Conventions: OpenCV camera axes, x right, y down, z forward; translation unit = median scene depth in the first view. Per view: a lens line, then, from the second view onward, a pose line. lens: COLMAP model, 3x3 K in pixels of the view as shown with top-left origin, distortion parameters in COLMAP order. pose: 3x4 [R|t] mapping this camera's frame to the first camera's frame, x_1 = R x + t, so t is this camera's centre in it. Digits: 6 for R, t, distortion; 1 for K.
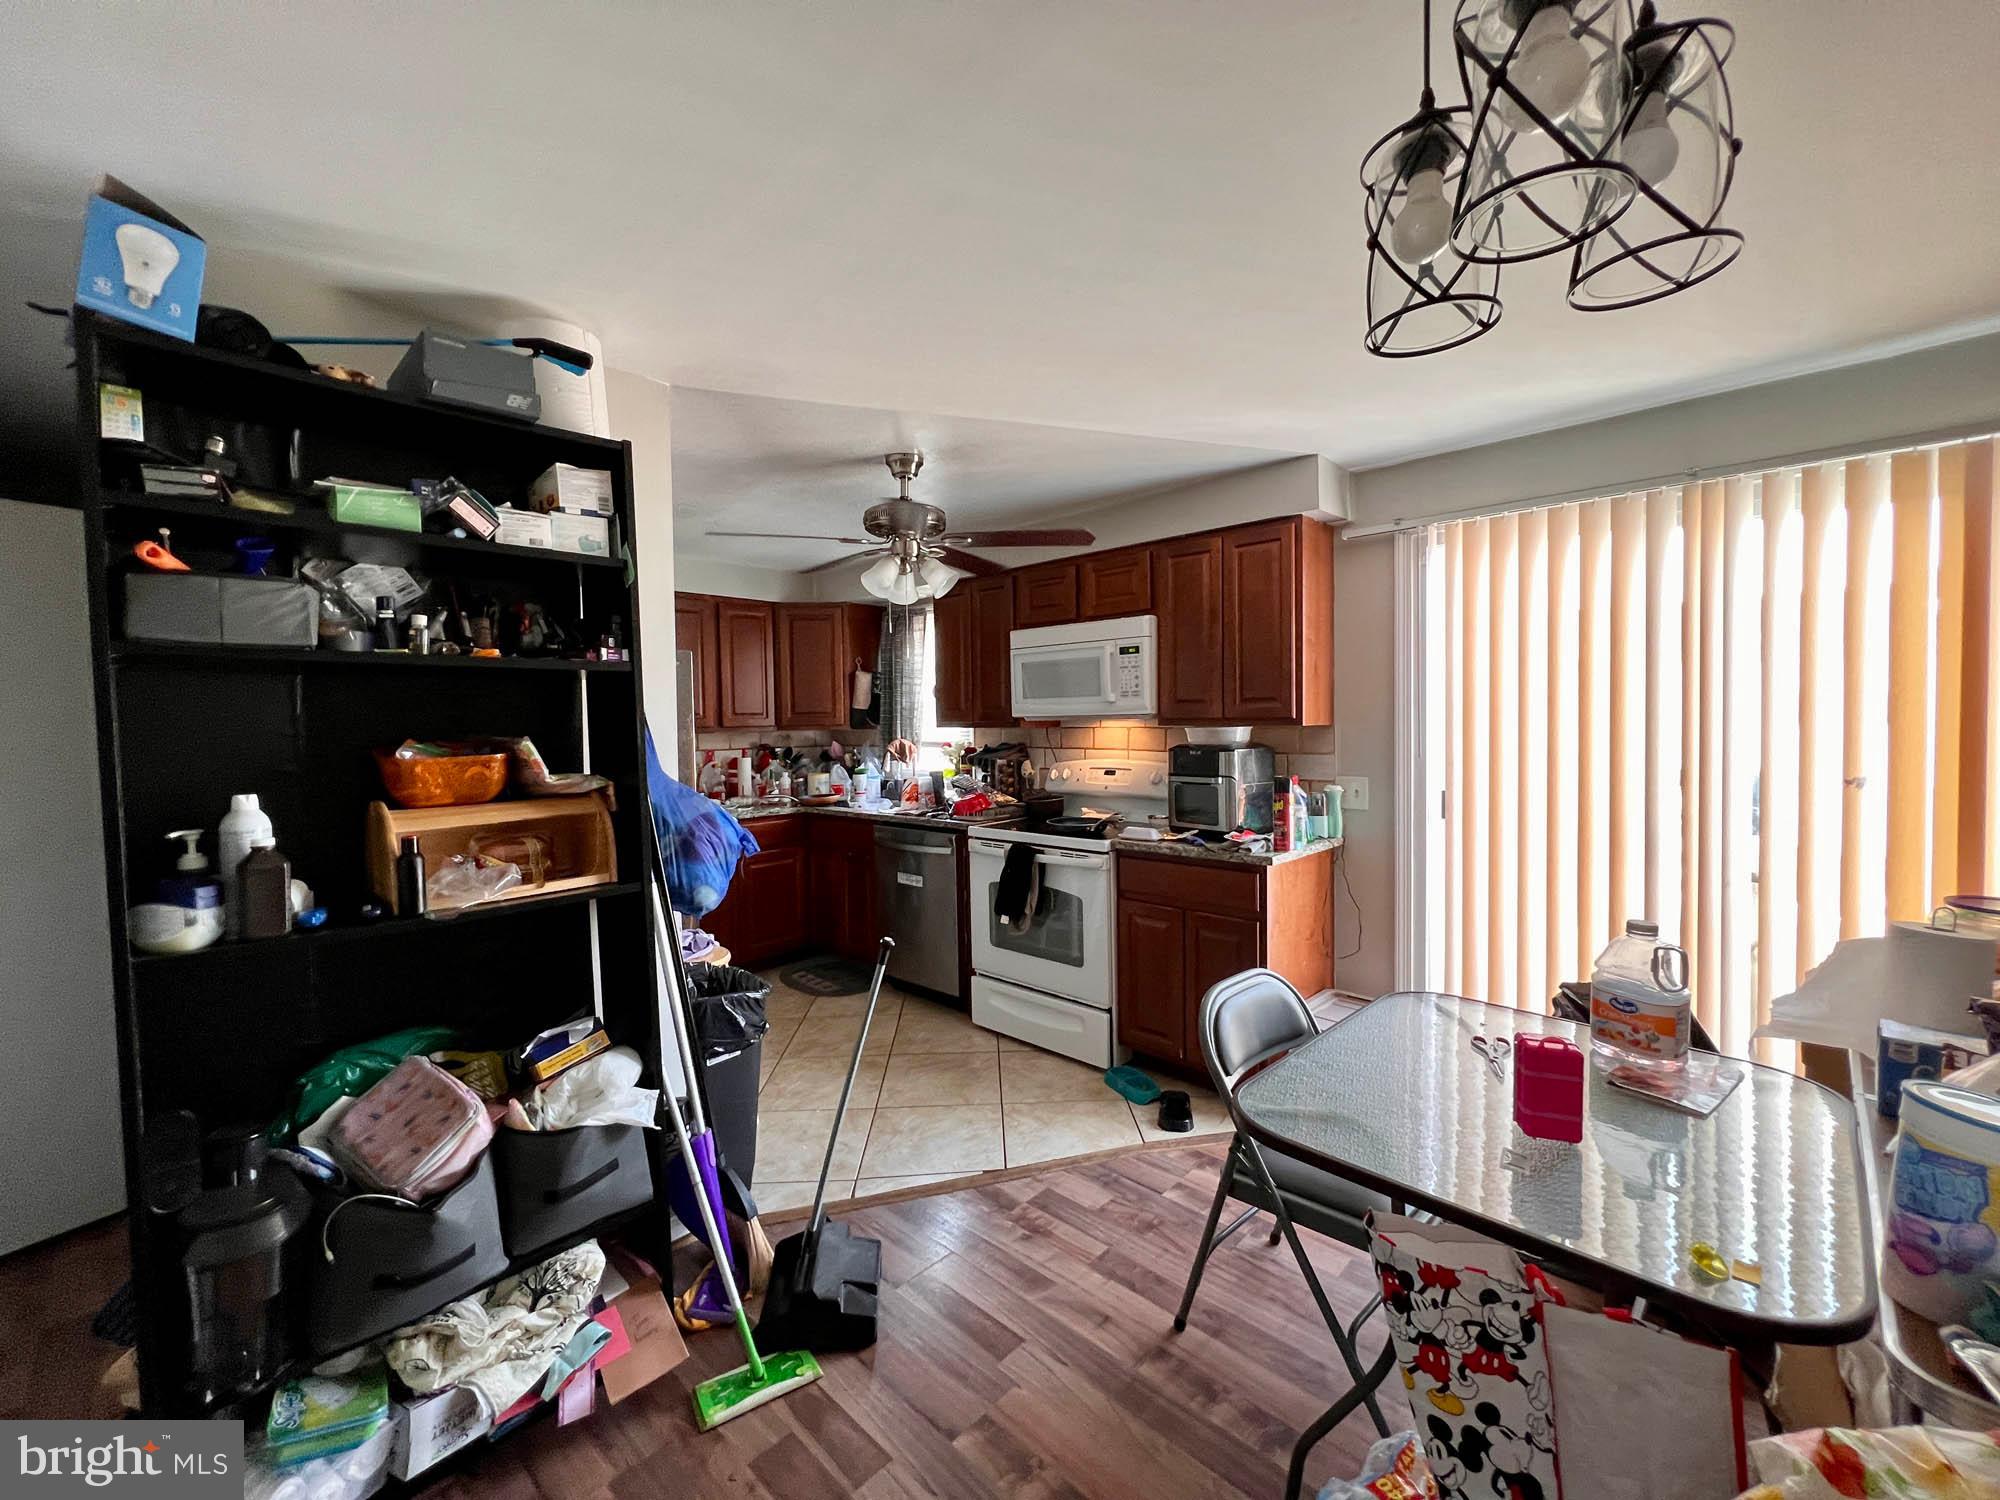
lens RADIAL K [[811.5, 0, 996.0], [0, 811.5, 750.8], [0, 0, 1]] dist [-0.006438, 0.000532]
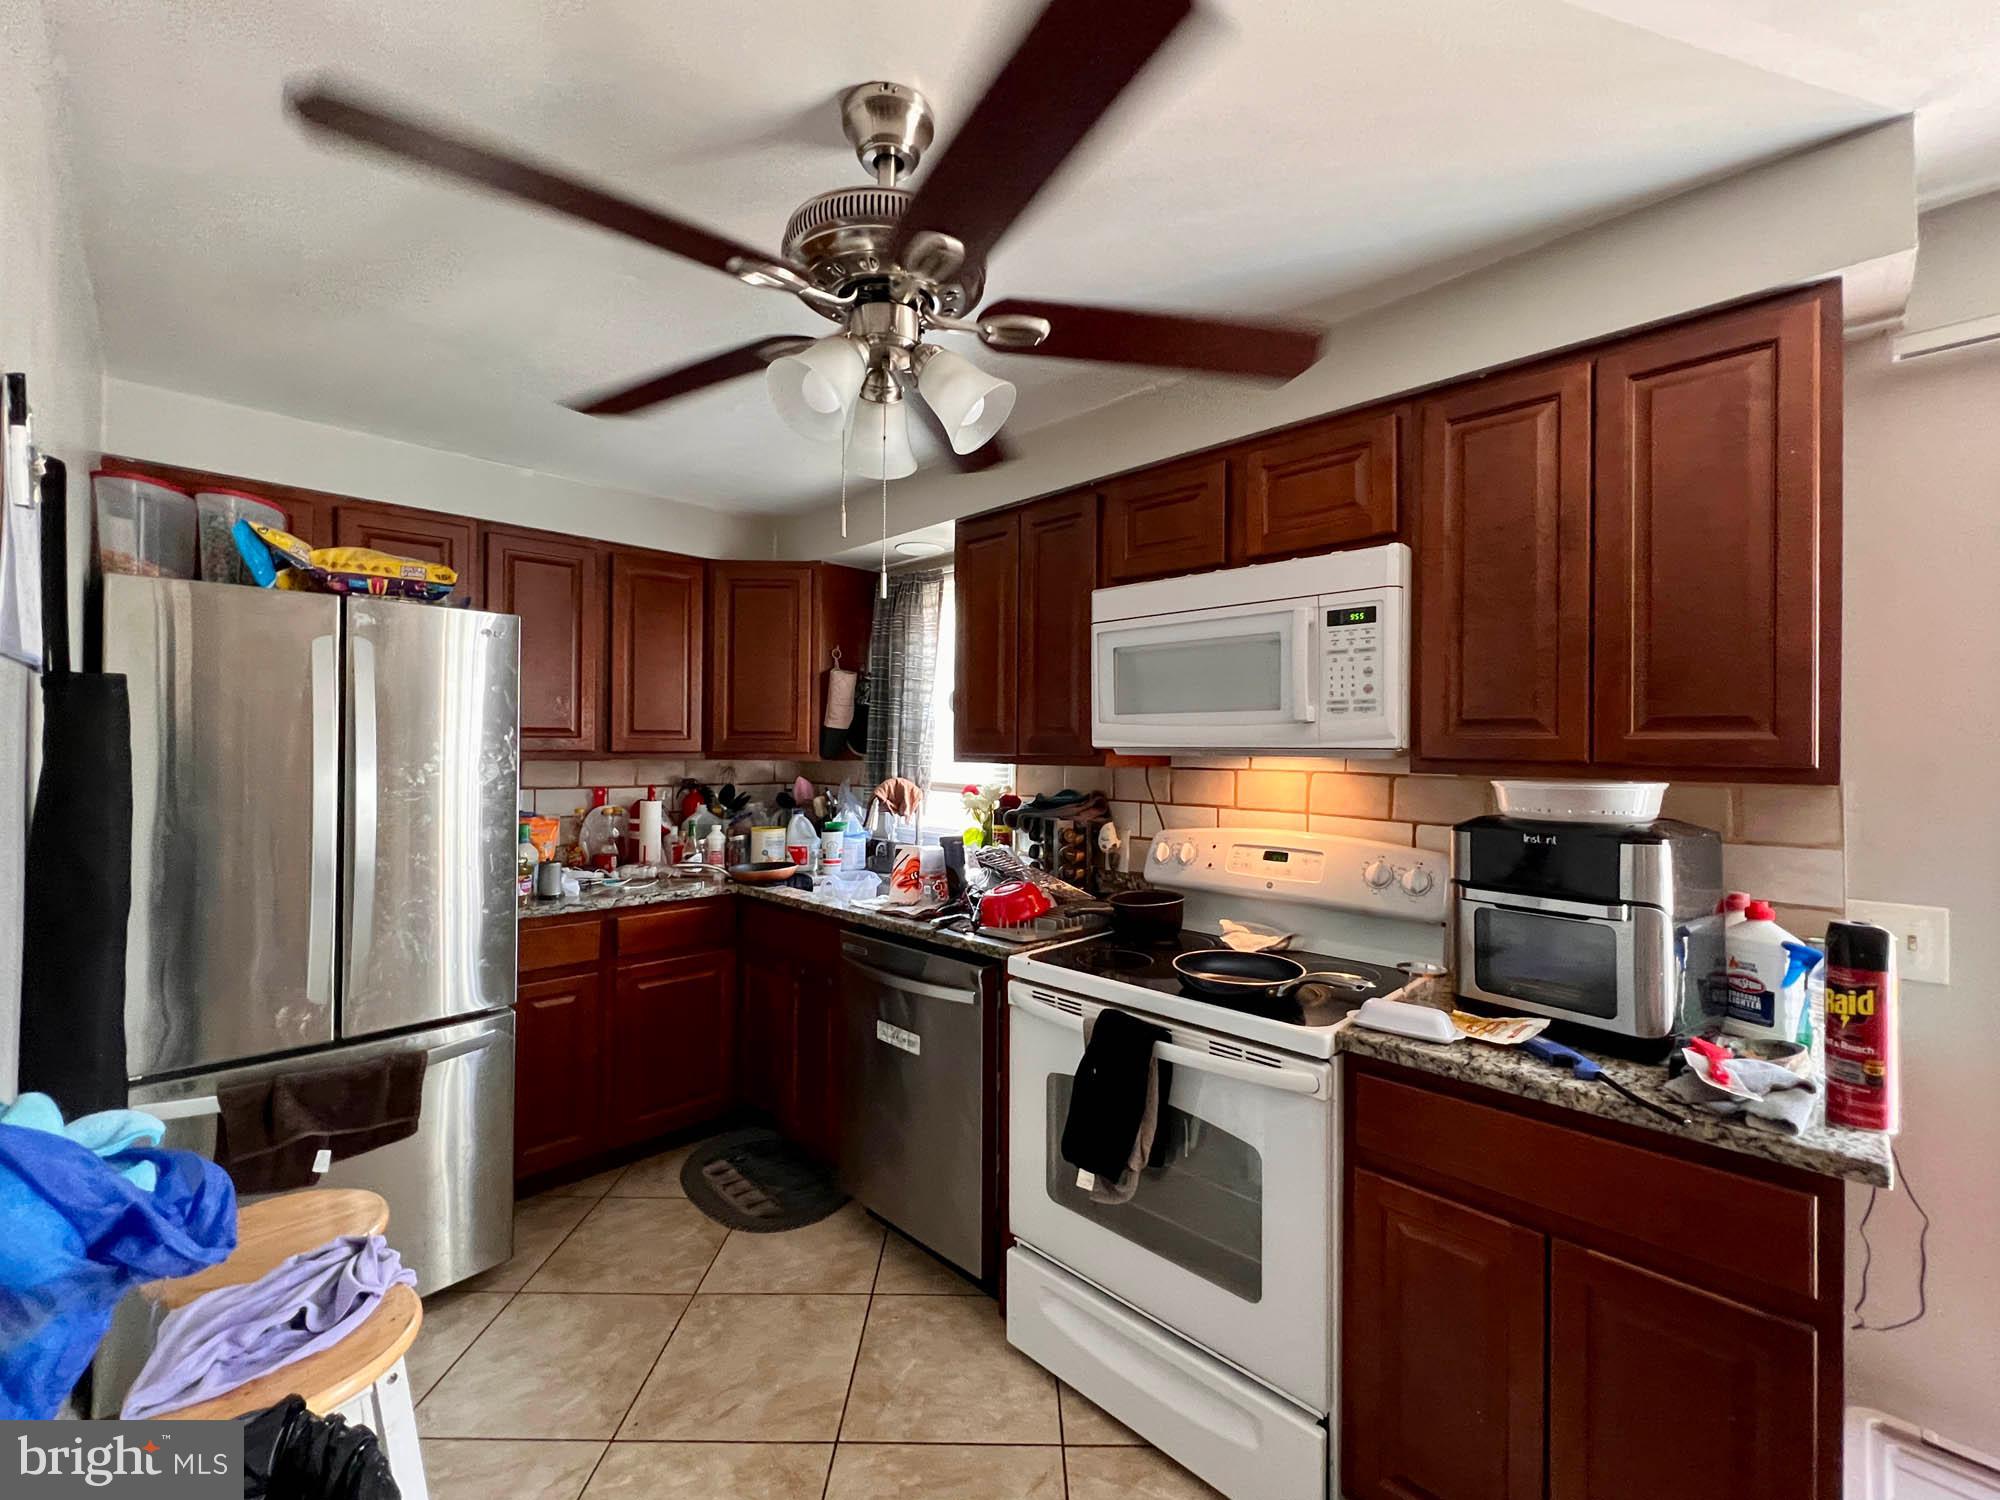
lens RADIAL K [[877.3, 0, 1002.3], [0, 877.3, 746.4], [0, 0, 1]] dist [-0.003594, -0.000174]
pose [[0.999441, 0.023903, -0.023368, -0.025987], [-0.024820, 0.998899, -0.039805, -0.016947], [0.022391, 0.040363, 0.998934, 0.398245]]
